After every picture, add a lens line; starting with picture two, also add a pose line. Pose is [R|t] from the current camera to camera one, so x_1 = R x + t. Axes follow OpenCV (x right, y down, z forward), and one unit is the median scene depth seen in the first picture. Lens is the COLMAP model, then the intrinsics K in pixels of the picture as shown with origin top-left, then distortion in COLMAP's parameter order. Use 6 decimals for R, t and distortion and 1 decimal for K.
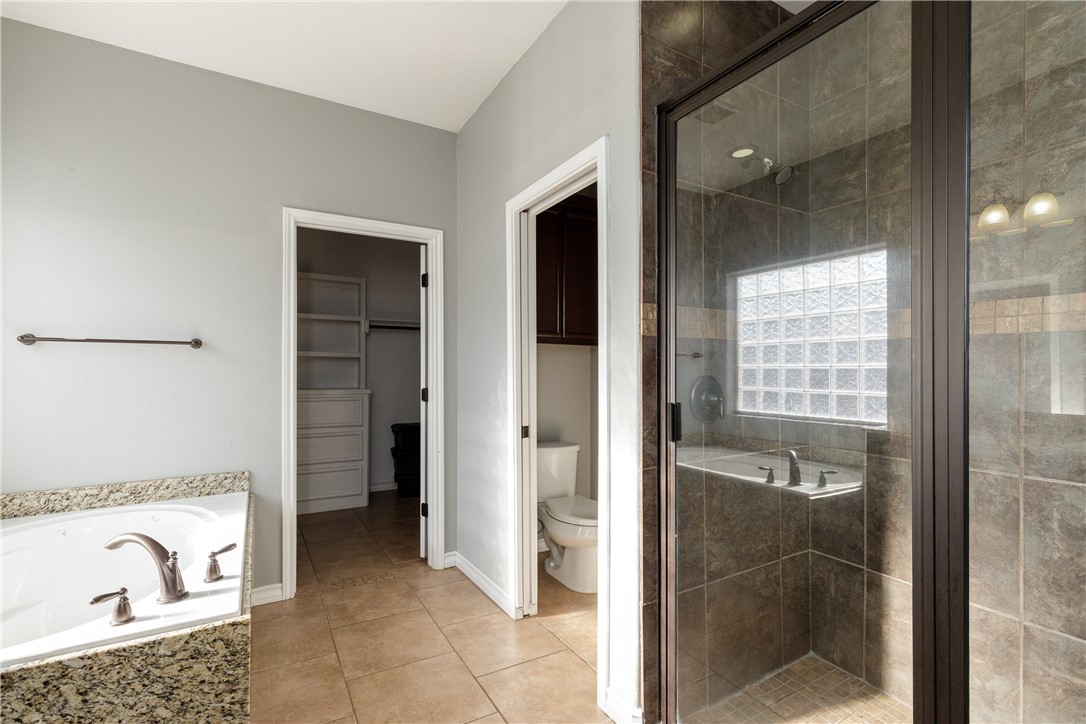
lens RADIAL K [[491.6, 0, 542.4], [0, 491.6, 366.5], [0, 0, 1]] dist [0.001523, 0.000257]
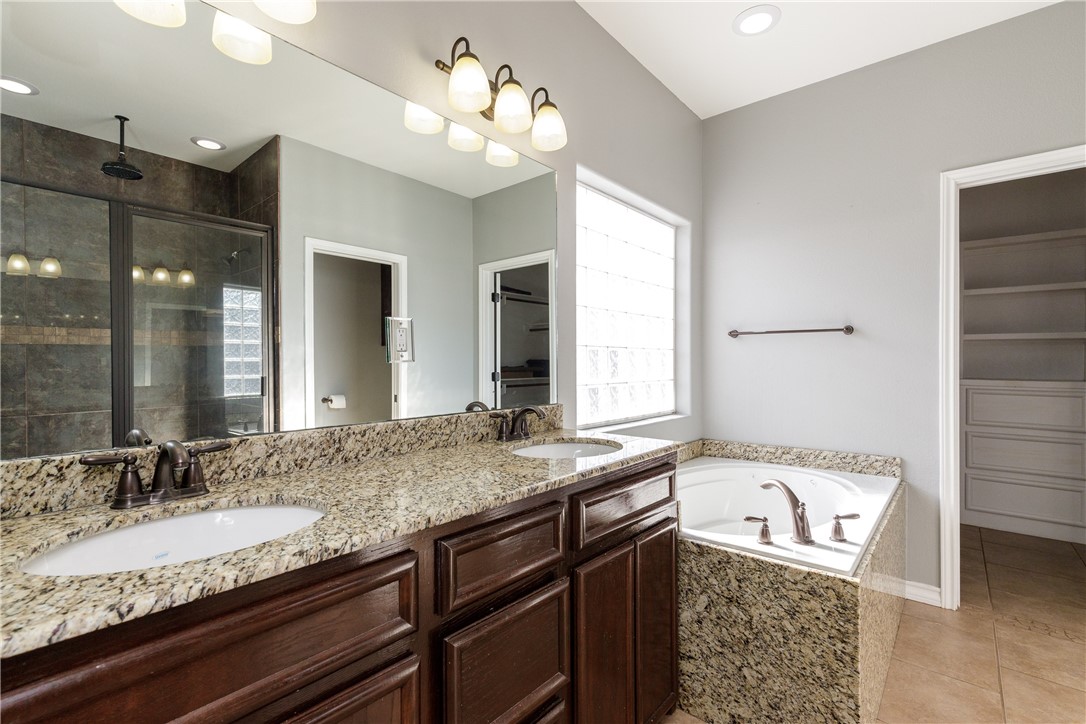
lens RADIAL K [[491.6, 0, 542.4], [0, 491.6, 366.5], [0, 0, 1]] dist [0.001523, 0.000257]
pose [[0.340773, 0.009107, -0.940101, 0.153594], [0.008536, 0.999882, 0.012781, 0.025337], [0.940107, -0.012381, 0.340655, 0.004013]]
